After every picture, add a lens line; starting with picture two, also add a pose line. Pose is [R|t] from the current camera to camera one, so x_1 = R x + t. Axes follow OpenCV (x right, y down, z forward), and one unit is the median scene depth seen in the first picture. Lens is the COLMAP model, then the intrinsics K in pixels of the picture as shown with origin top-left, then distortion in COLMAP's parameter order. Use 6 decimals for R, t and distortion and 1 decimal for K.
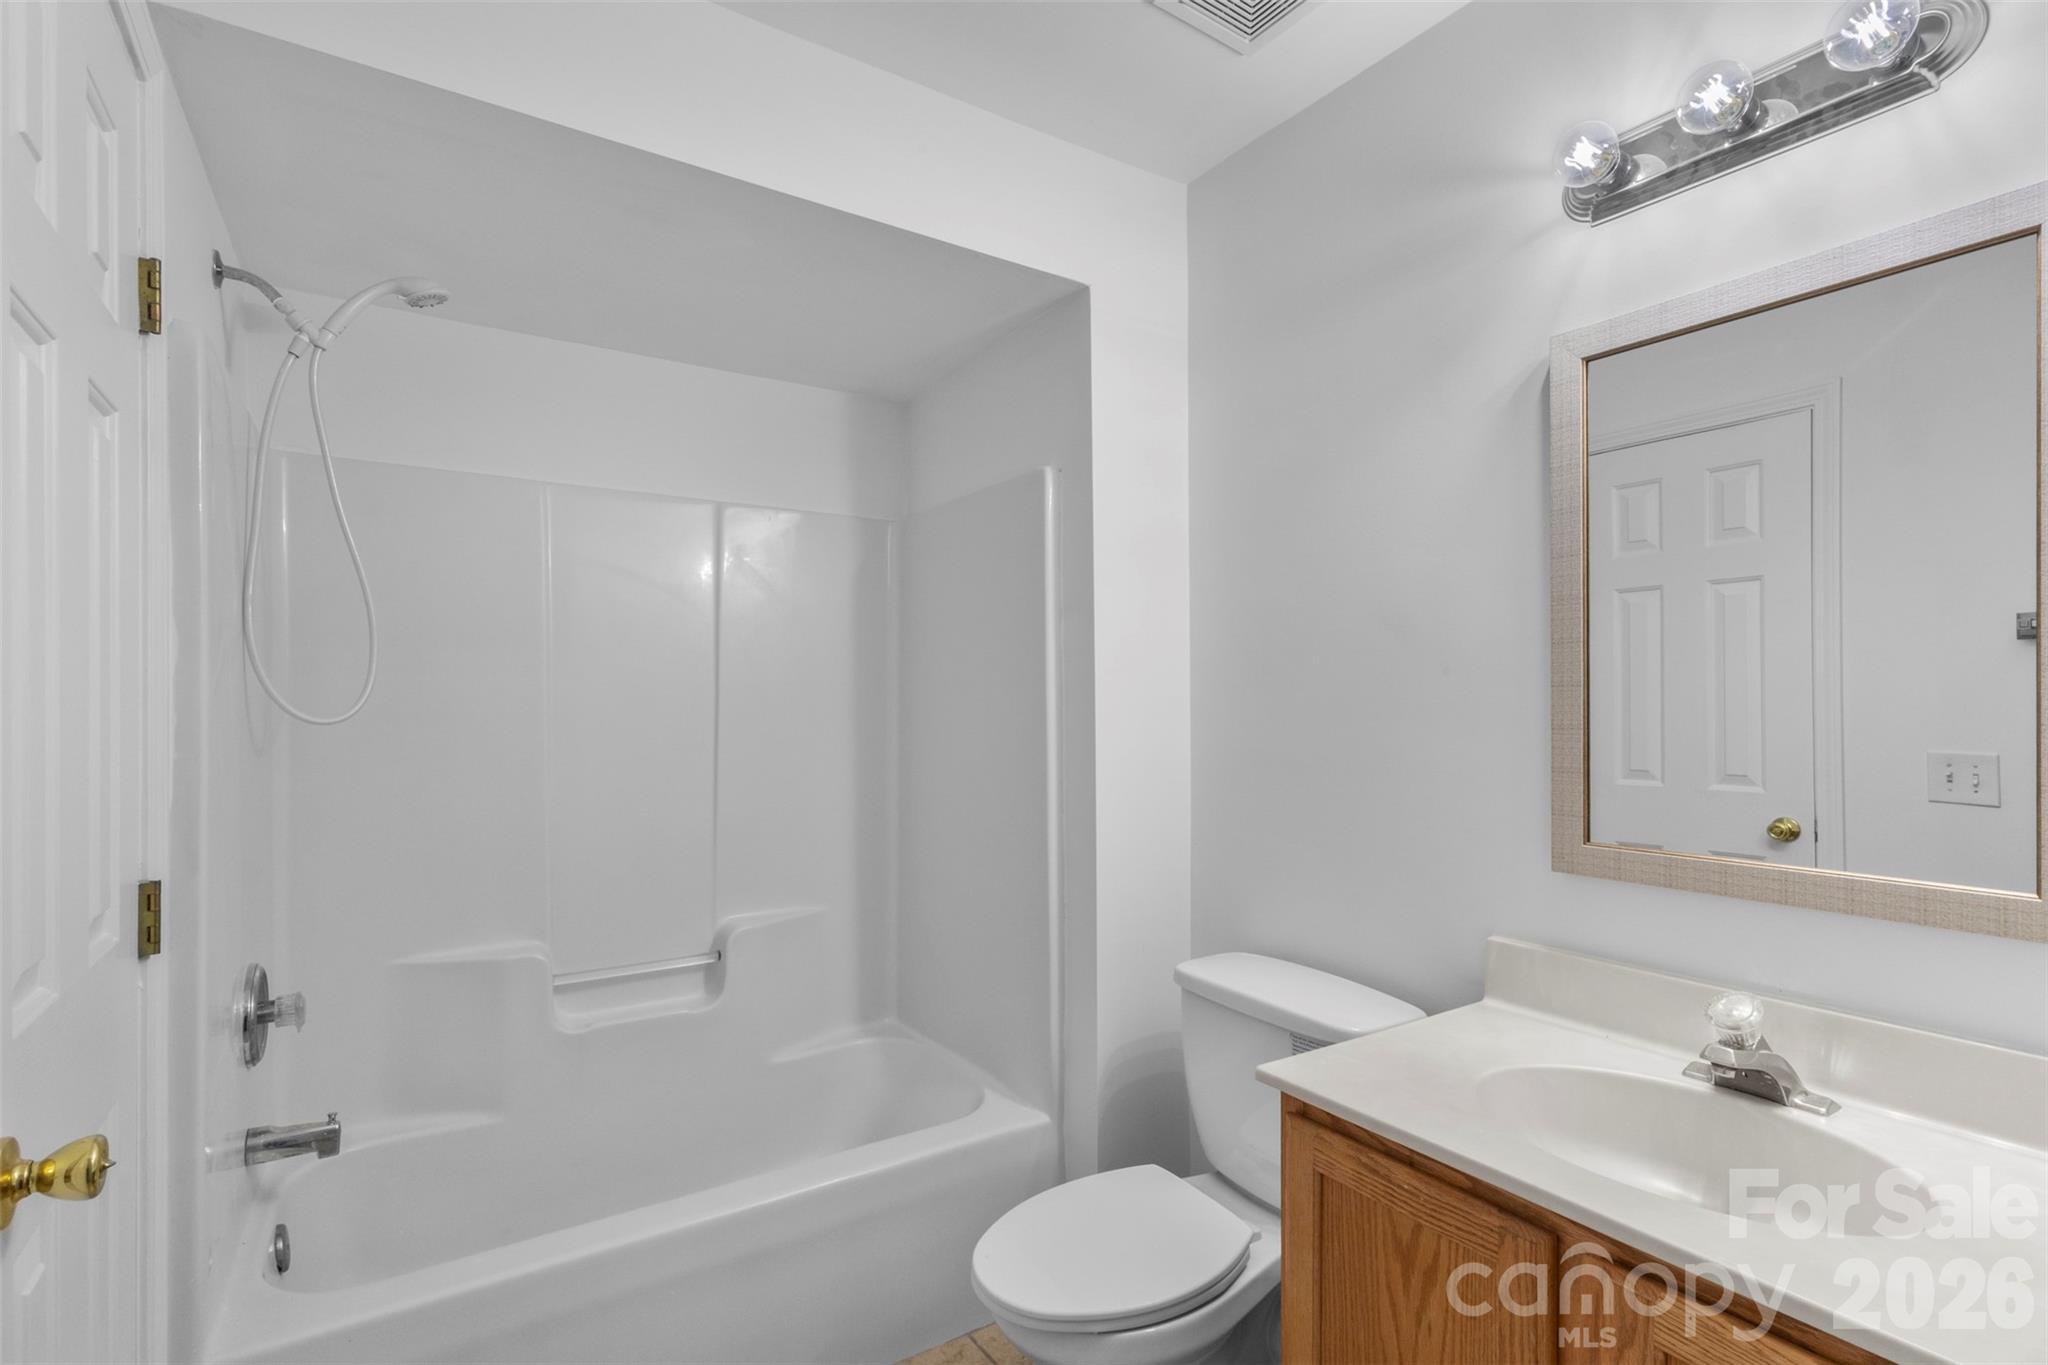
lens RADIAL K [[951.6, 0, 1024.7], [0, 951.6, 701.6], [0, 0, 1]] dist [0.001595, 0.004102]
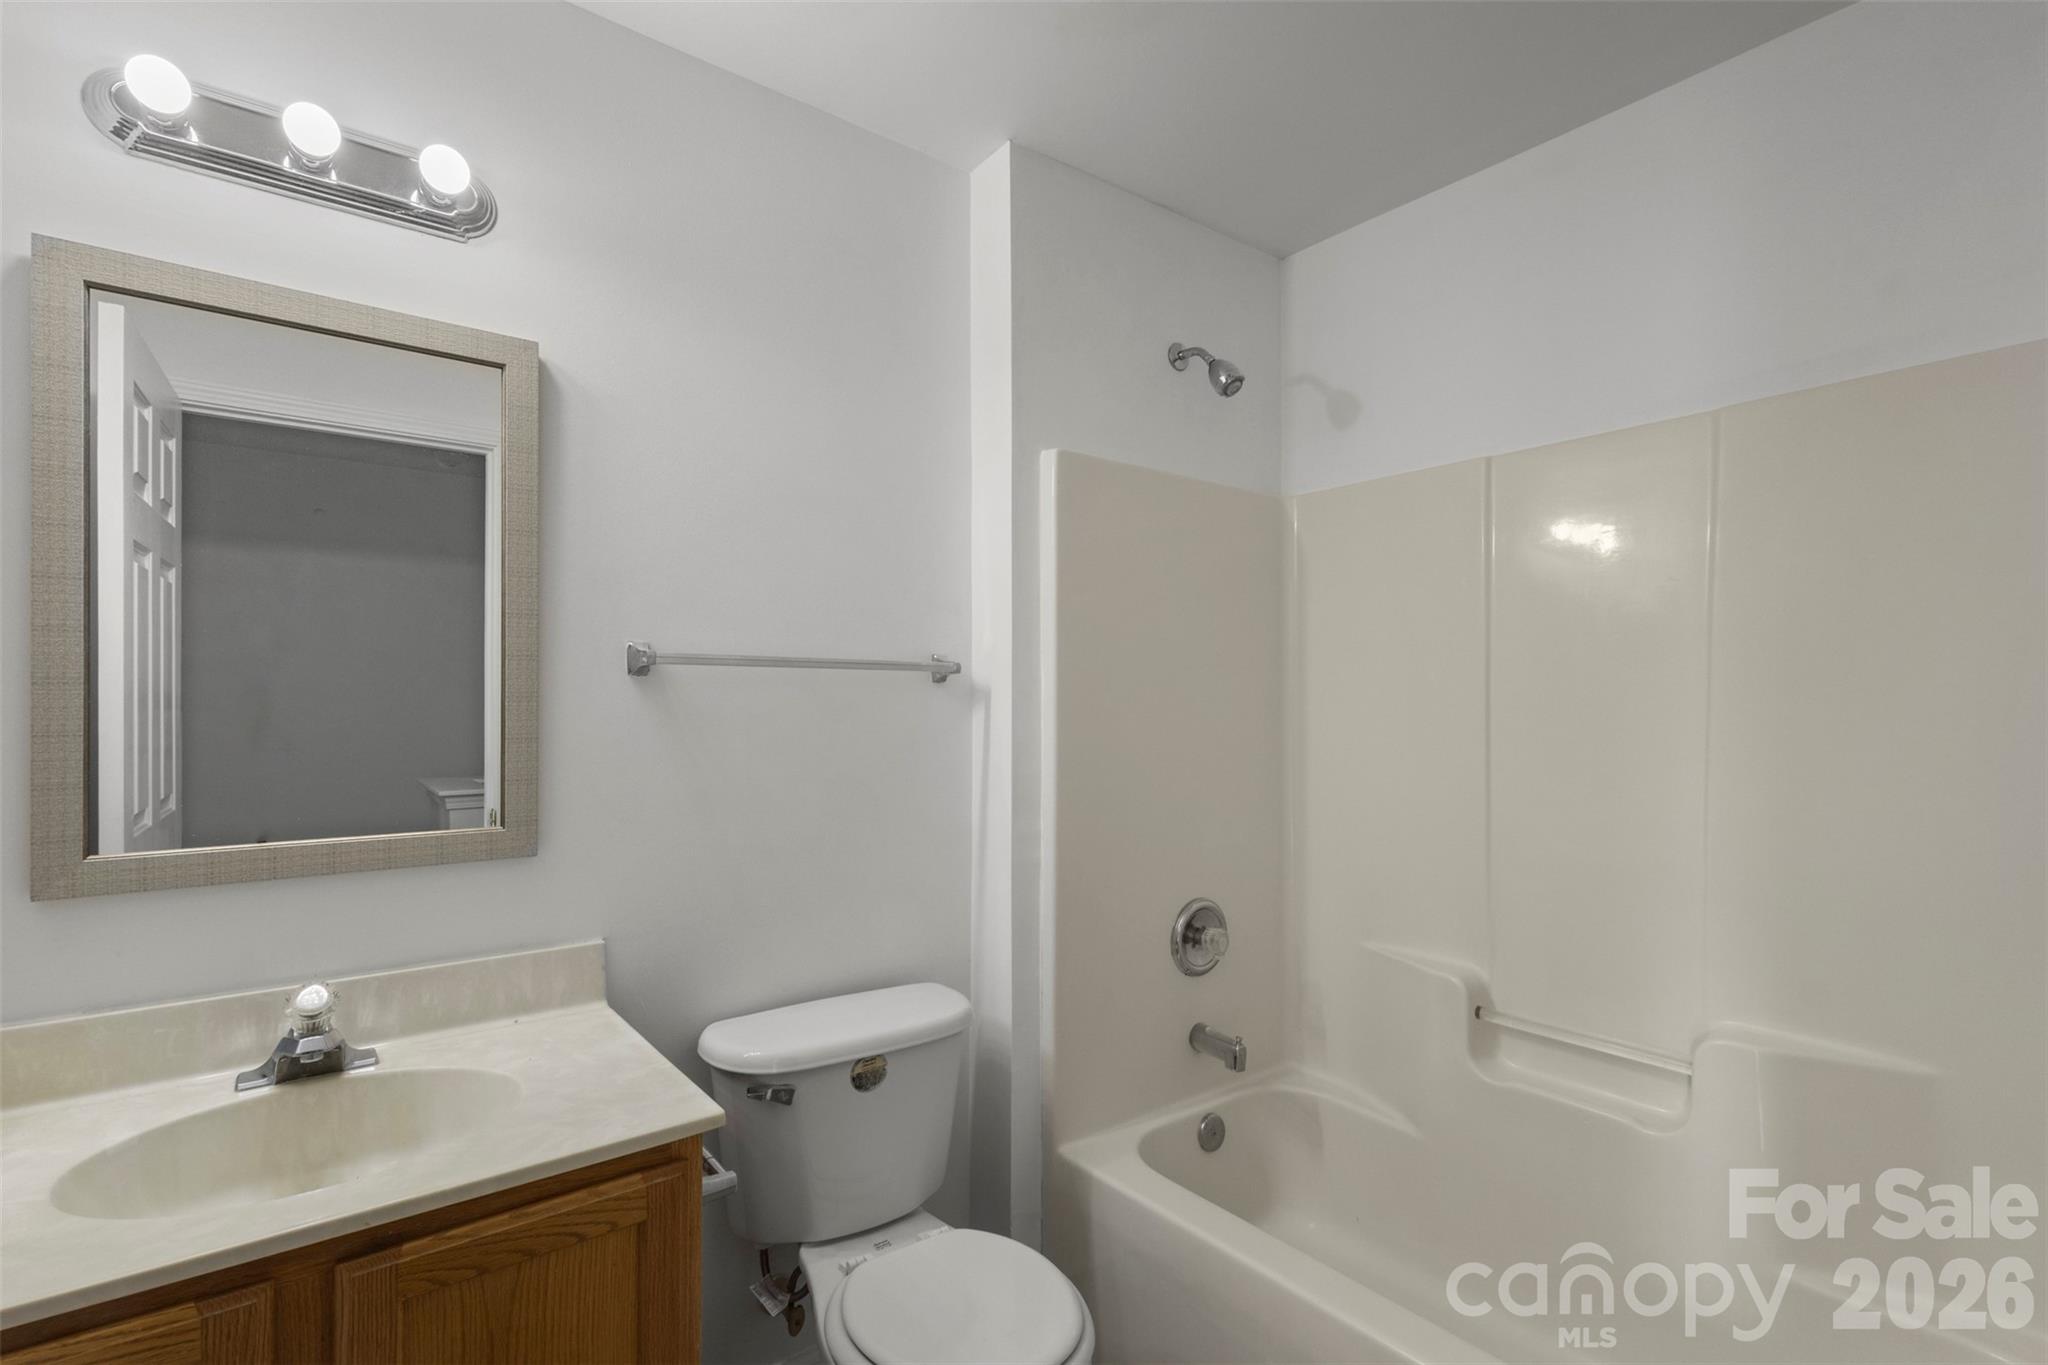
lens RADIAL K [[951.6, 0, 1024.7], [0, 951.6, 701.6], [0, 0, 1]] dist [0.001595, 0.004102]
pose [[-0.087453, 0.004400, 0.996159, -0.360590], [-0.002444, 0.999986, -0.004632, 0.003027], [-0.996166, -0.002840, -0.087441, 0.318274]]
